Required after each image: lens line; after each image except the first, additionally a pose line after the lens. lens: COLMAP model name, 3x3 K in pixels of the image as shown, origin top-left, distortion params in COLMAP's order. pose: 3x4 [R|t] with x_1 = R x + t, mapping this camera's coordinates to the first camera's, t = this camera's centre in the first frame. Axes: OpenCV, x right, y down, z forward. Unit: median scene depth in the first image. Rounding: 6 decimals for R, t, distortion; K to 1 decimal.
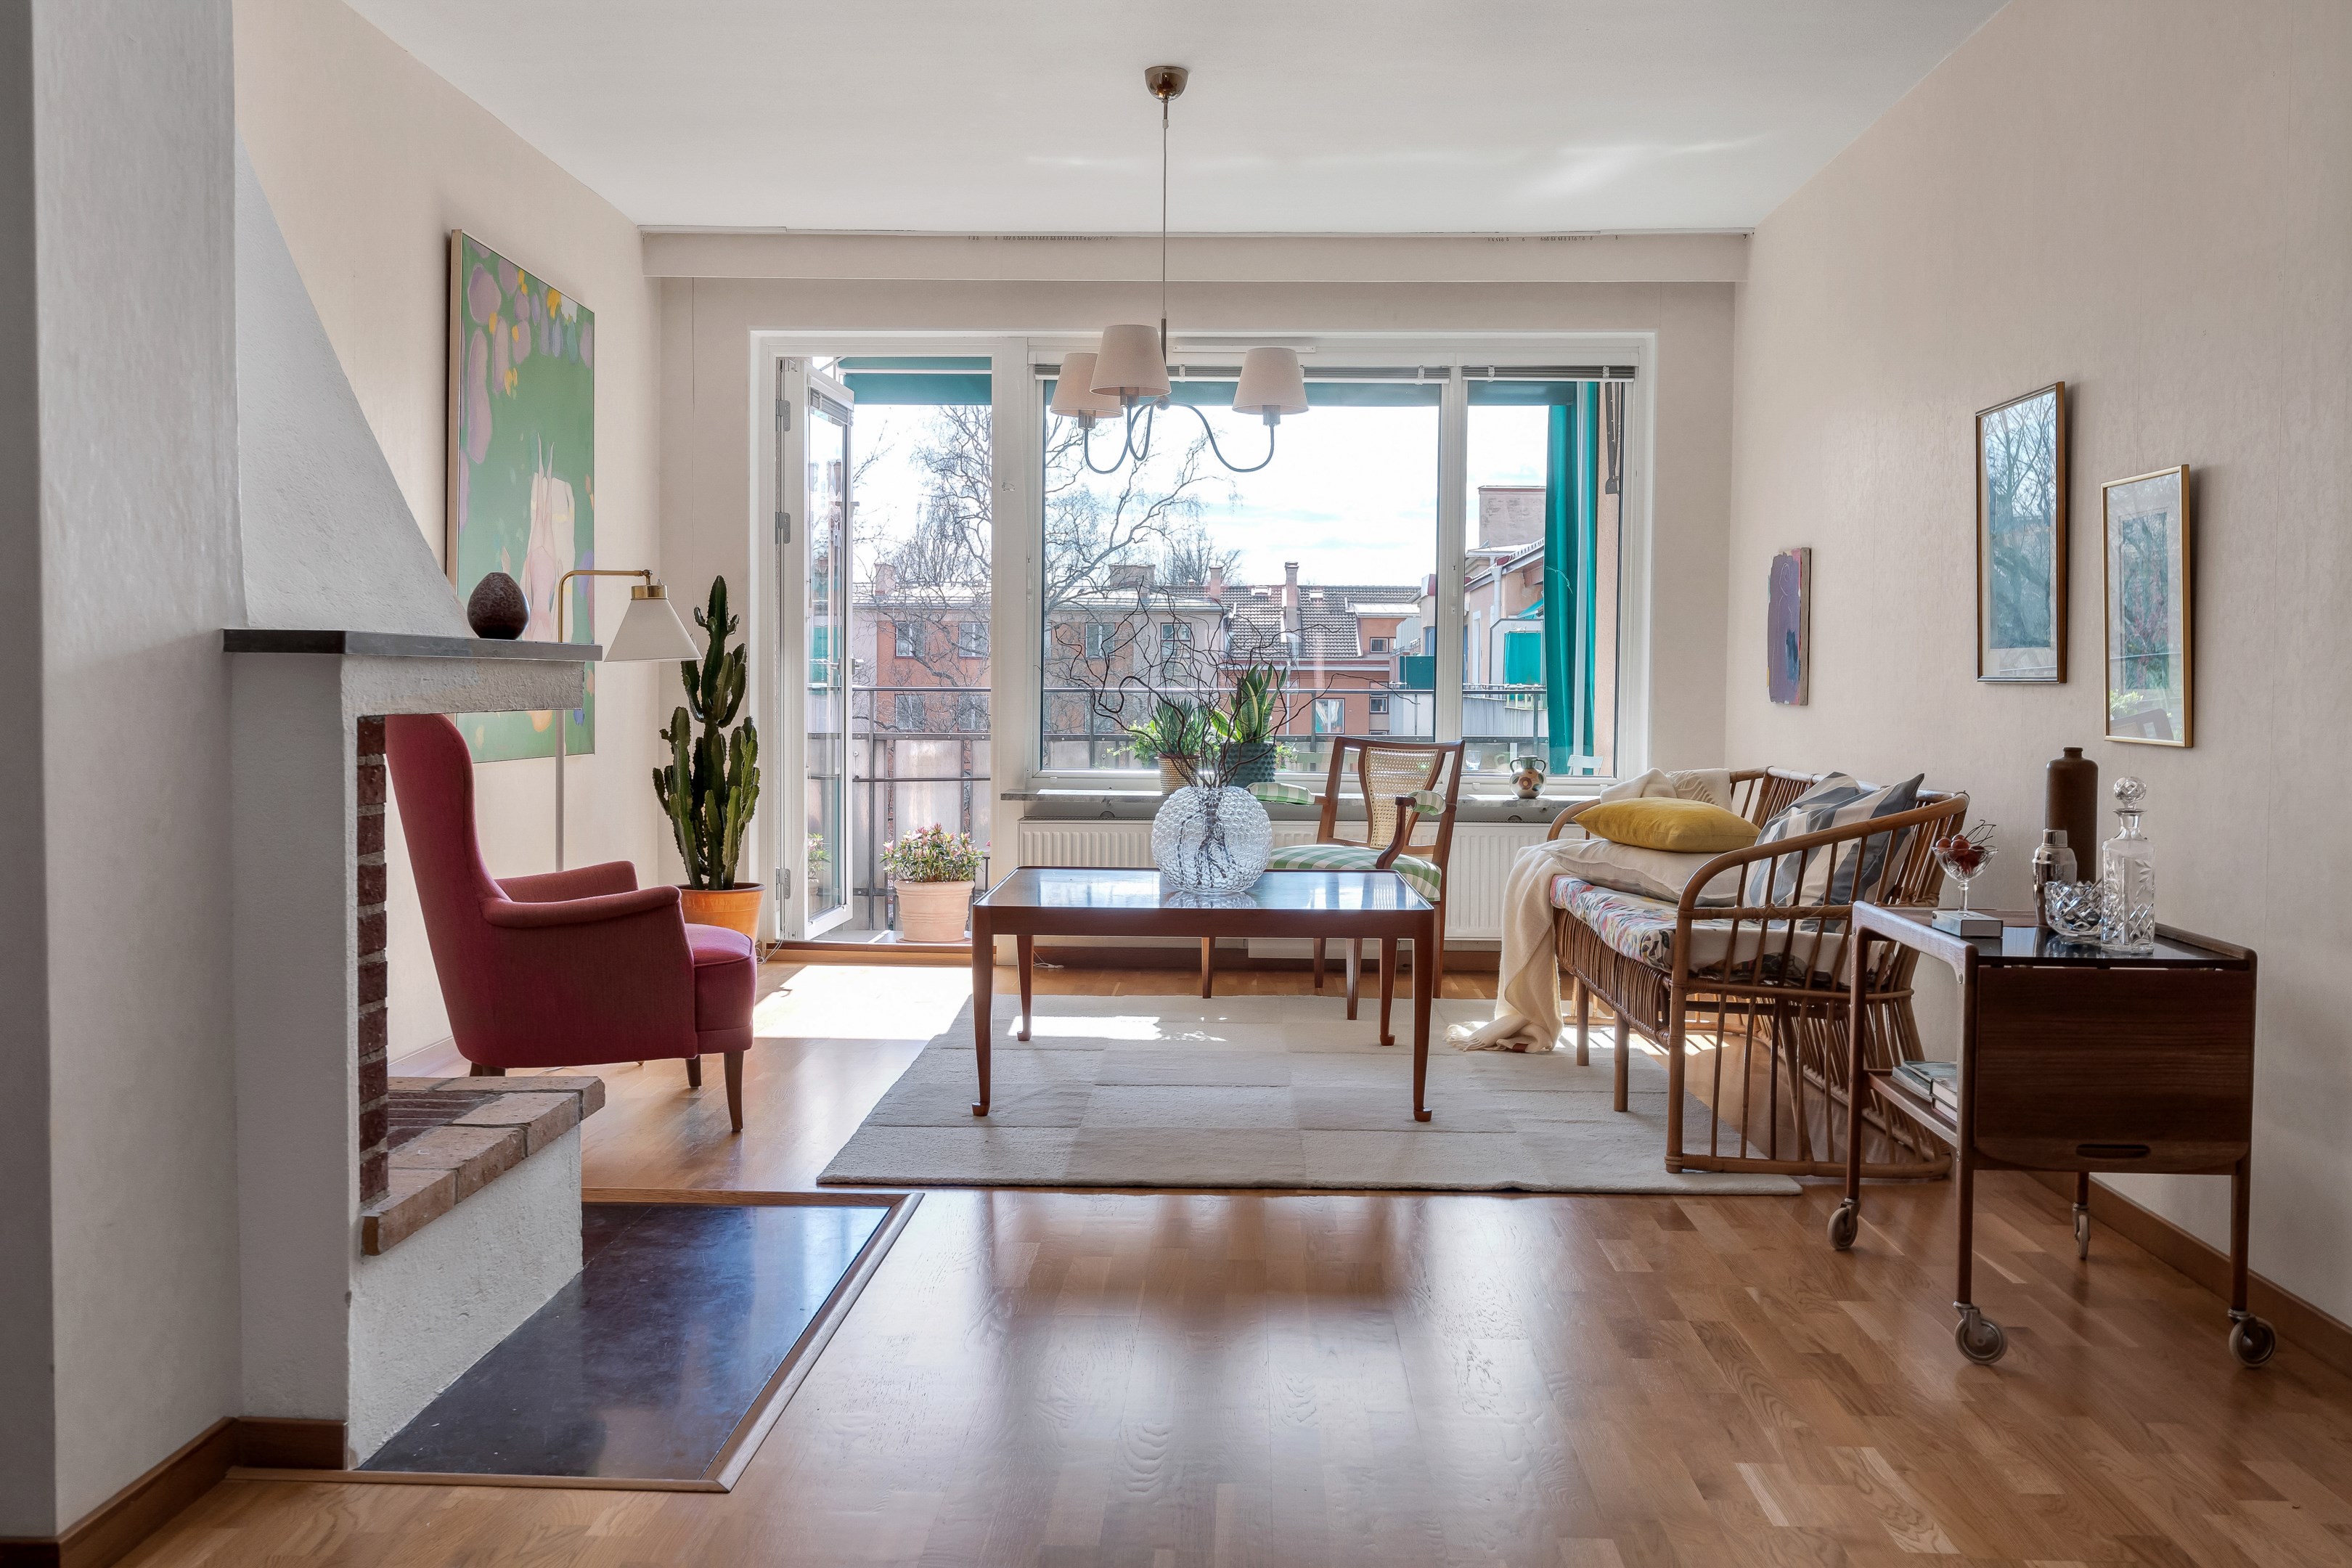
lens RADIAL K [[2145.4, 0, 1179.6], [0, 2145.4, 800.5], [0, 0, 1]] dist [0.007222, 0.002638]
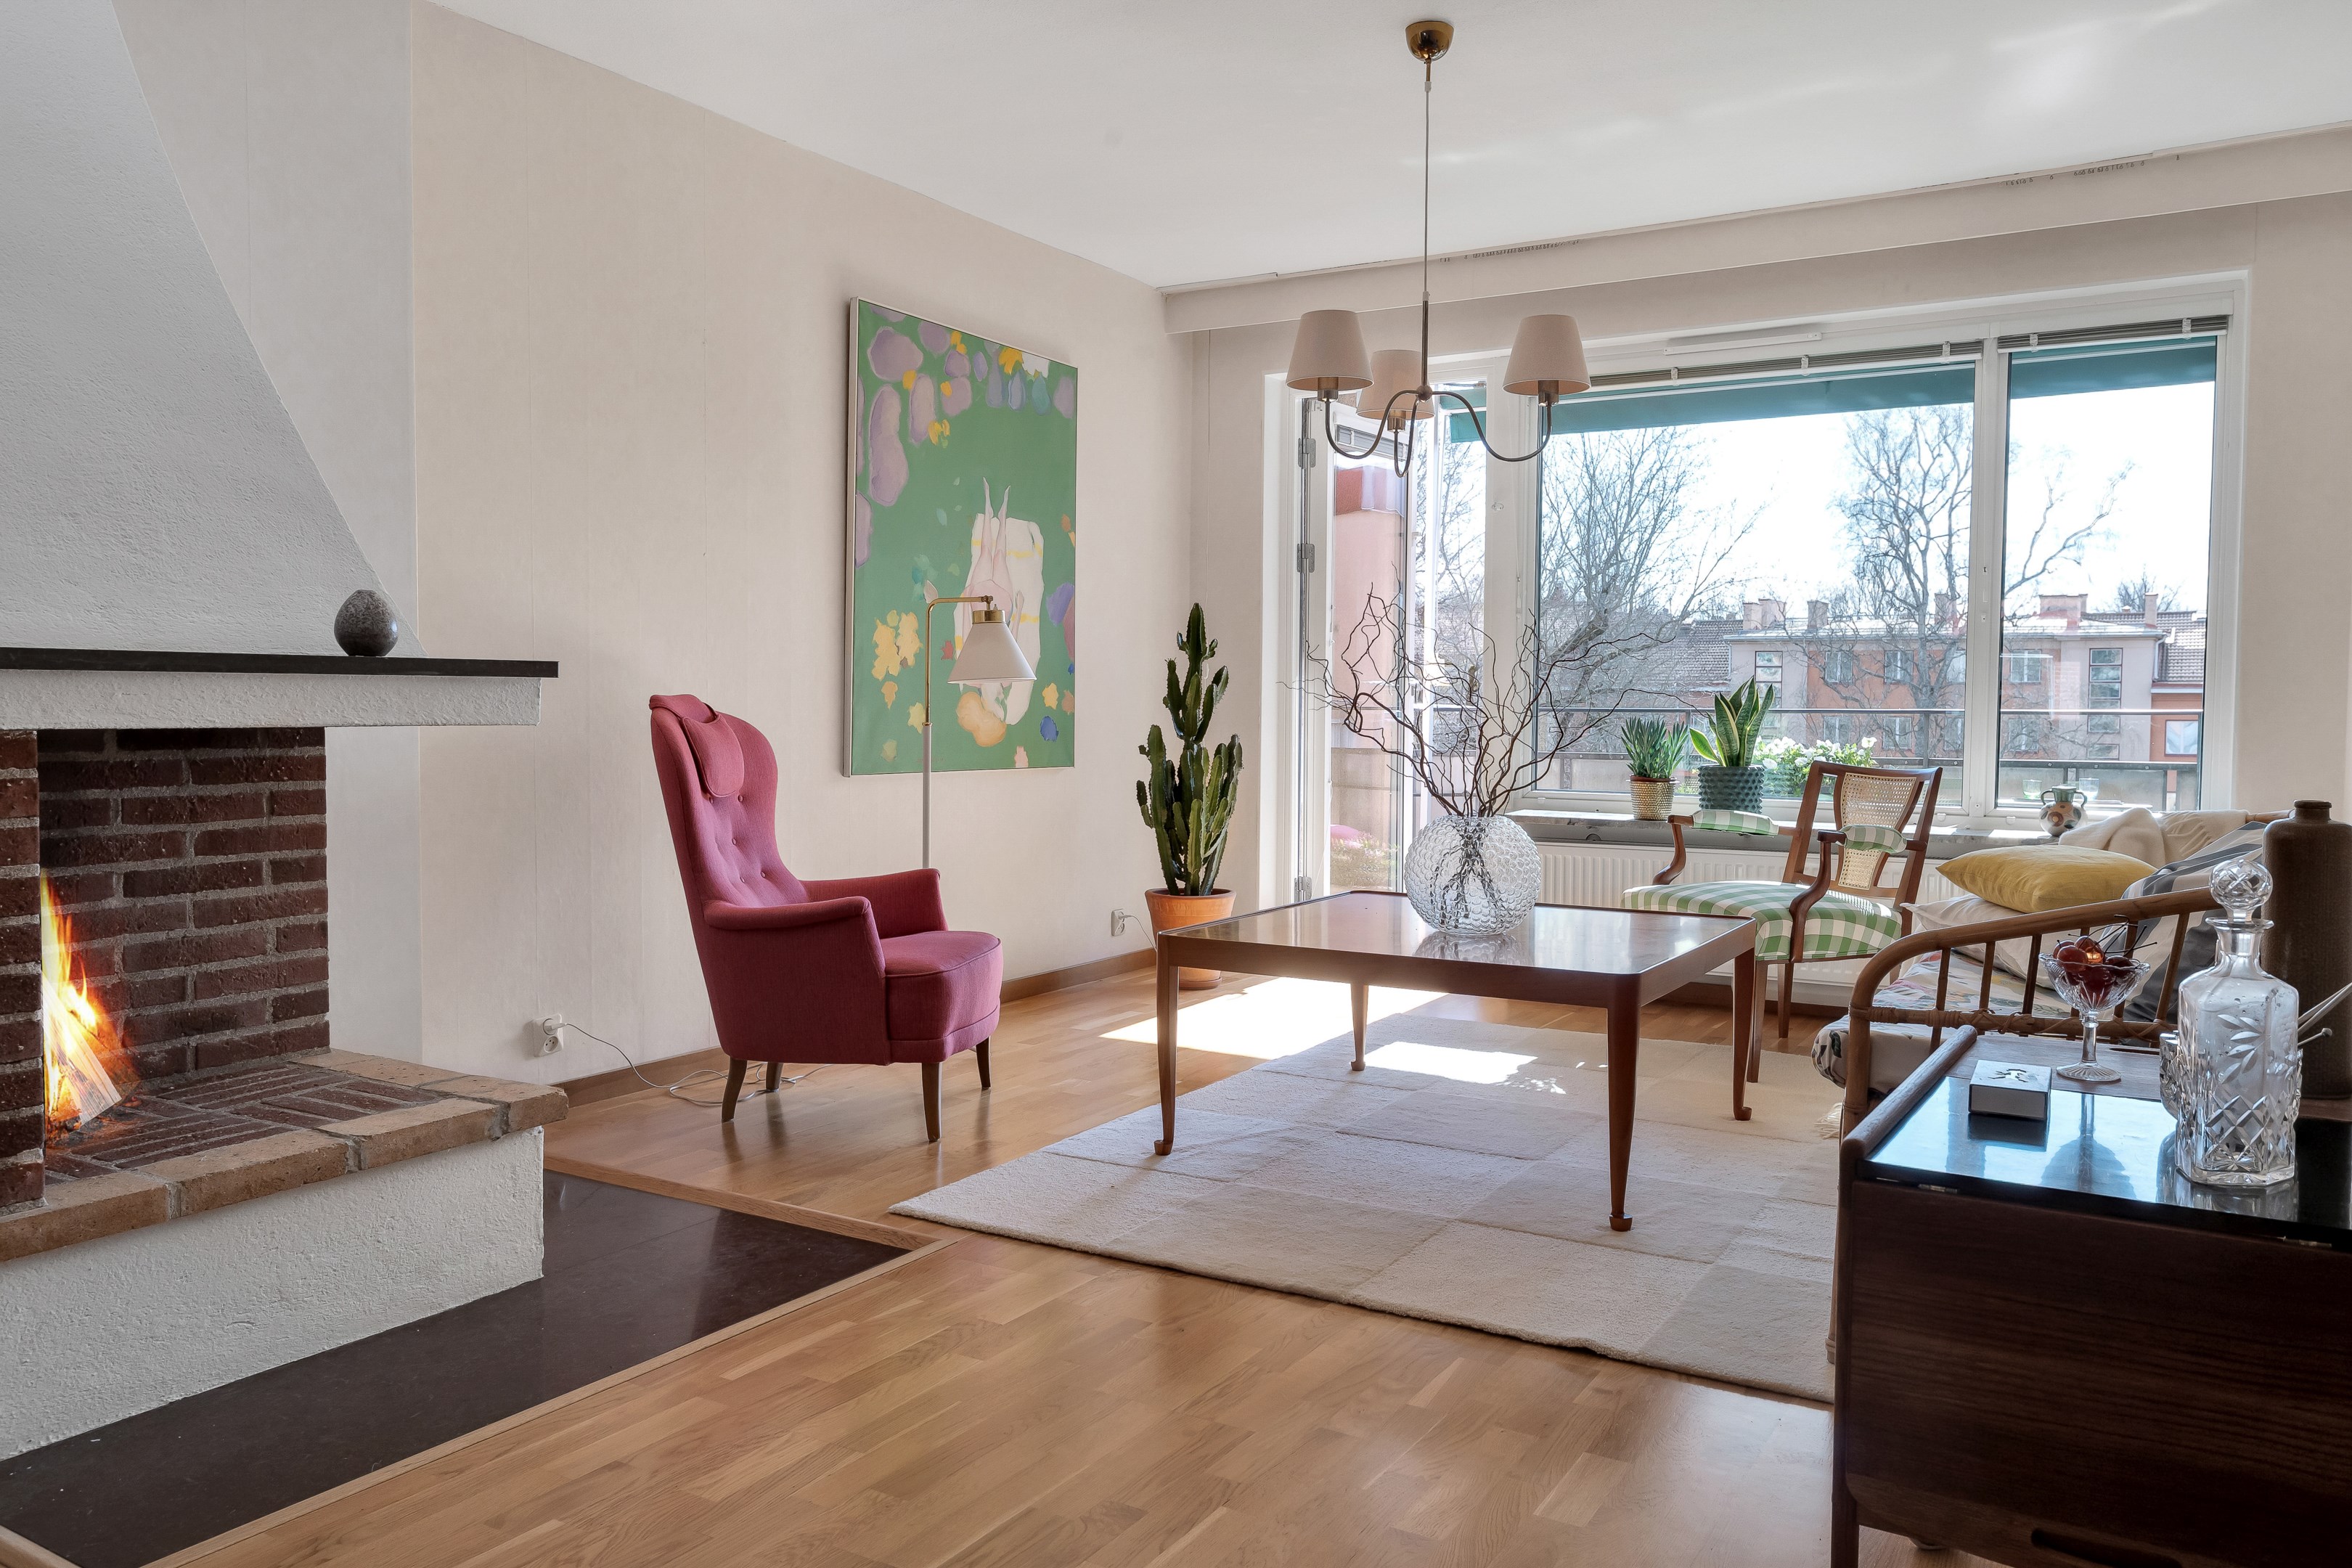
lens RADIAL K [[1741.1, 0, 1176.0], [0, 1741.1, 784.0], [0, 0, 1]] dist [0.003949, 0.001691]
pose [[0.866215, 0.021259, -0.499219, 0.213633], [-0.026388, 0.999647, -0.003218, -0.010929], [0.498974, 0.015961, 0.866470, 0.240049]]
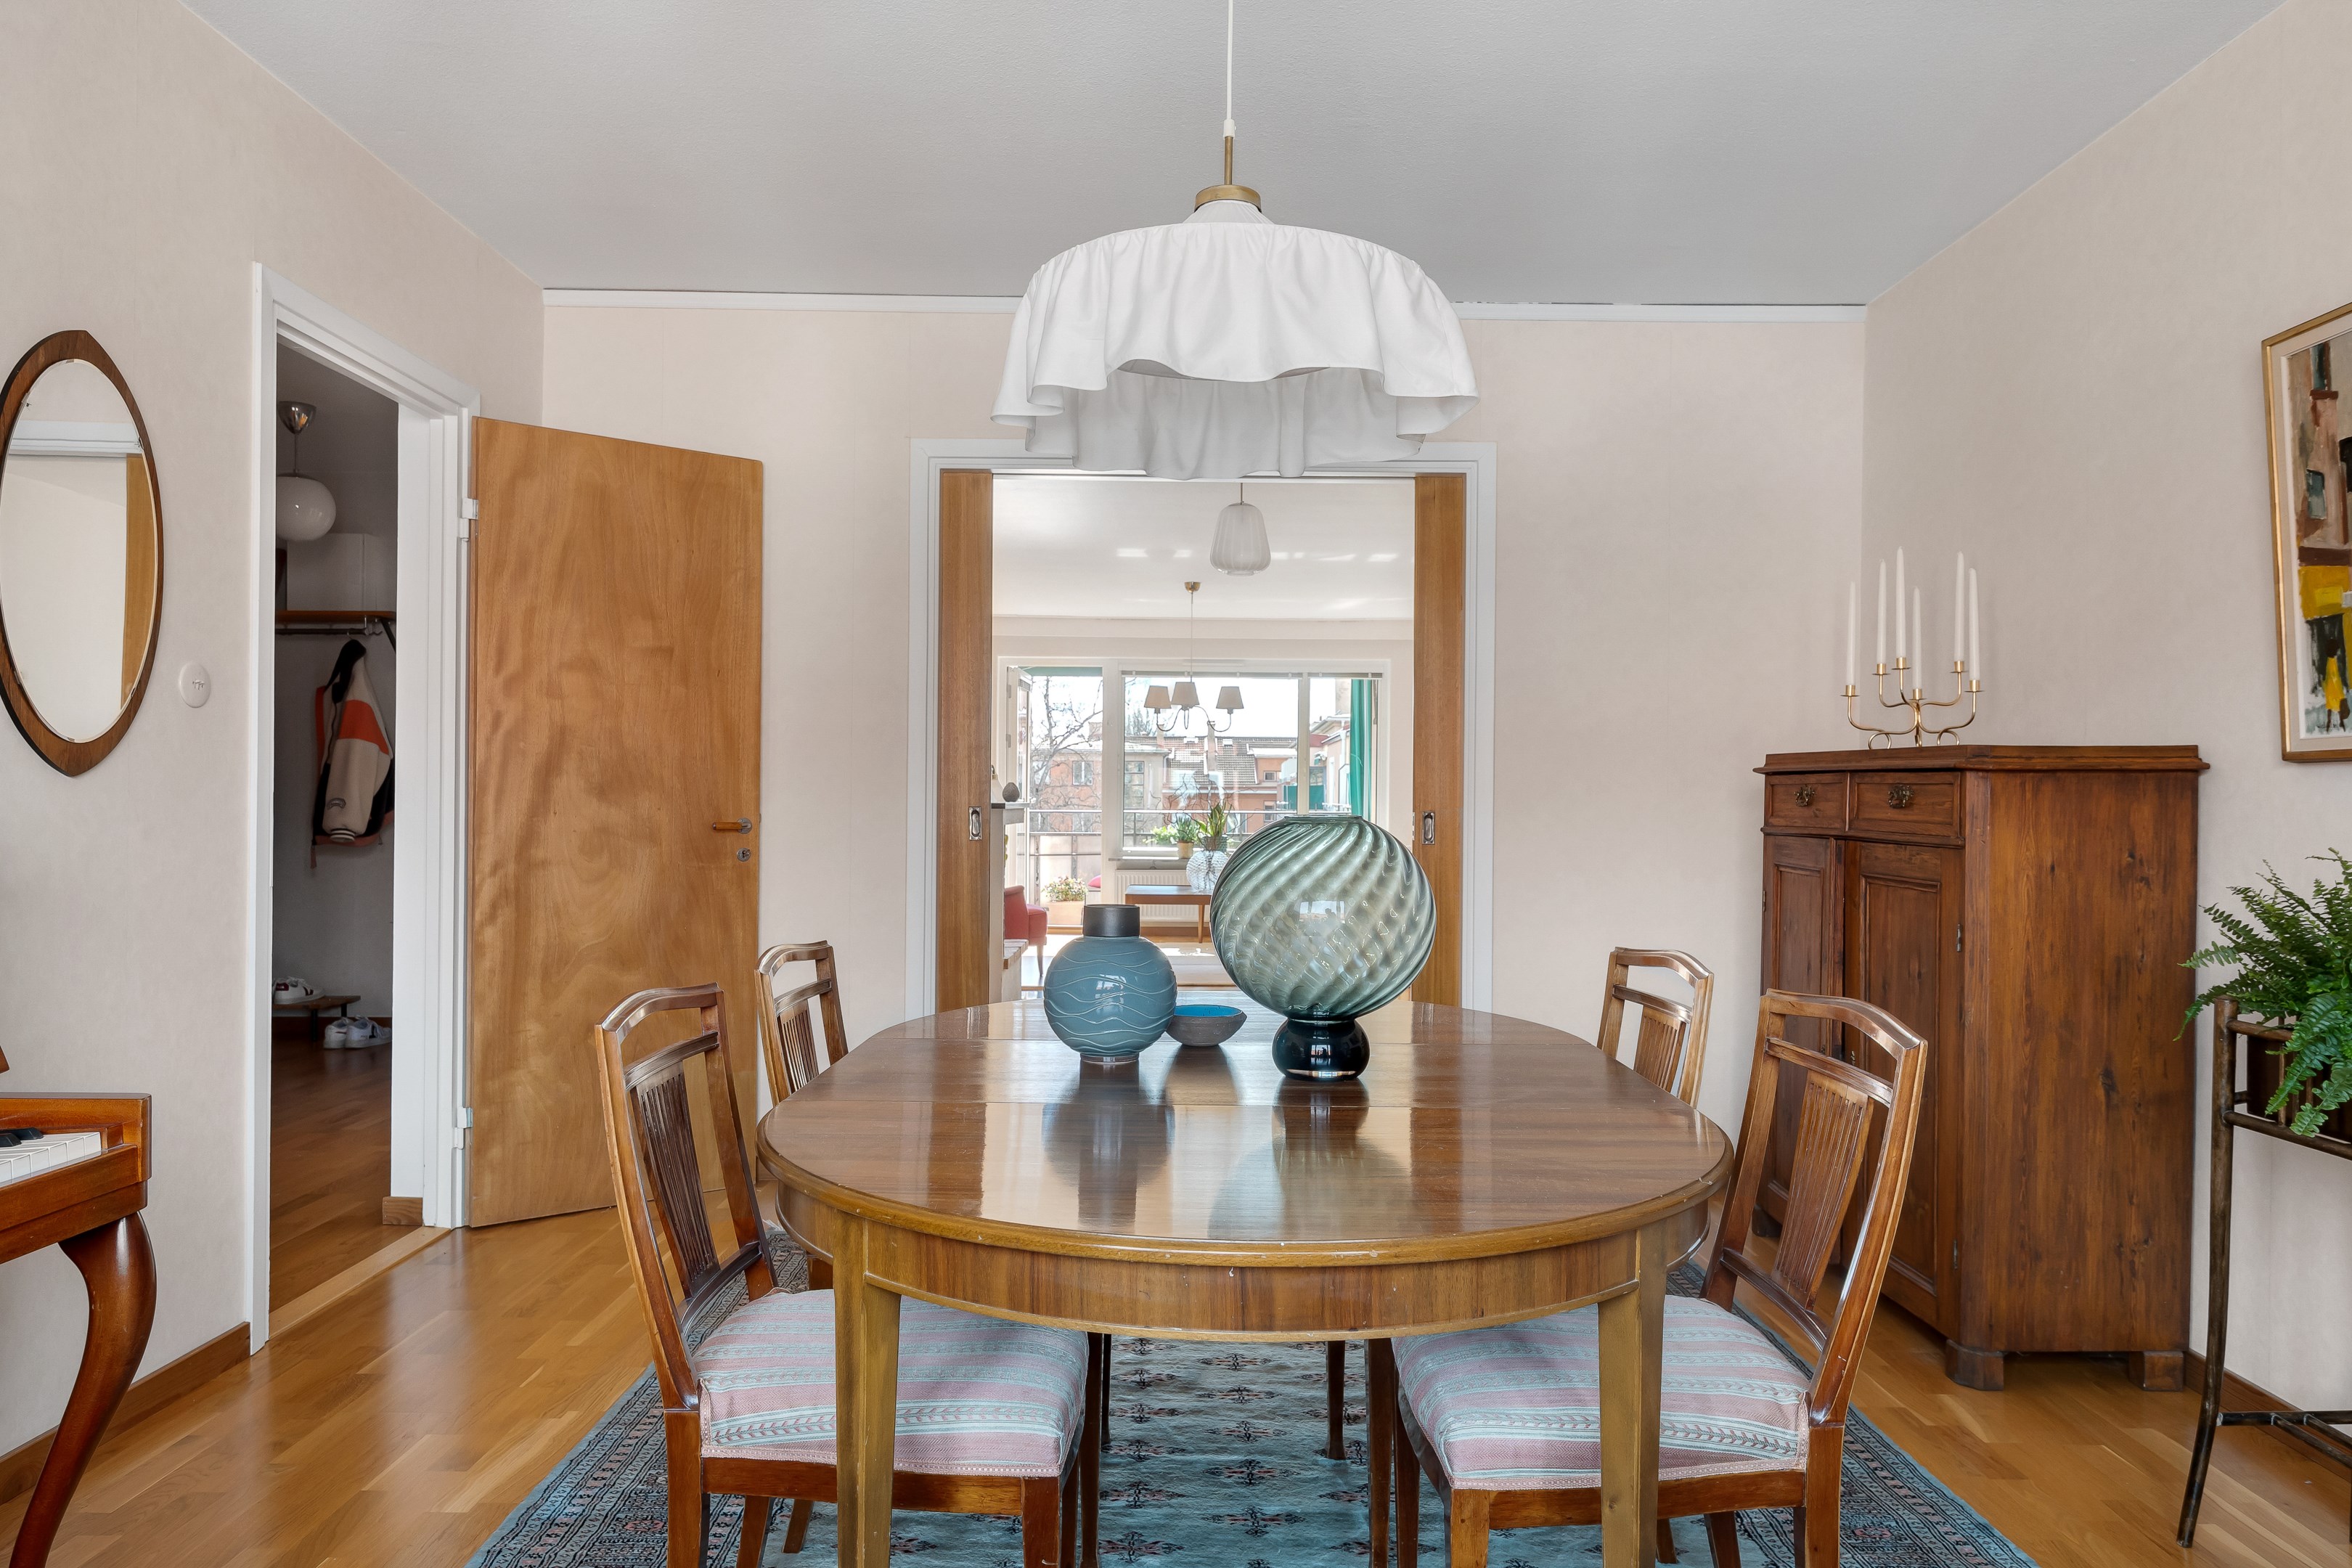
lens RADIAL K [[1632.3, 0, 1176.0], [0, 1632.3, 784.0], [0, 0, 1]] dist [-0.001016, -0.000679]
pose [[0.999358, -0.002406, 0.035749, -0.077991], [0.004680, 0.997960, -0.063667, 0.030716], [-0.035523, 0.063794, 0.997331, -0.787353]]
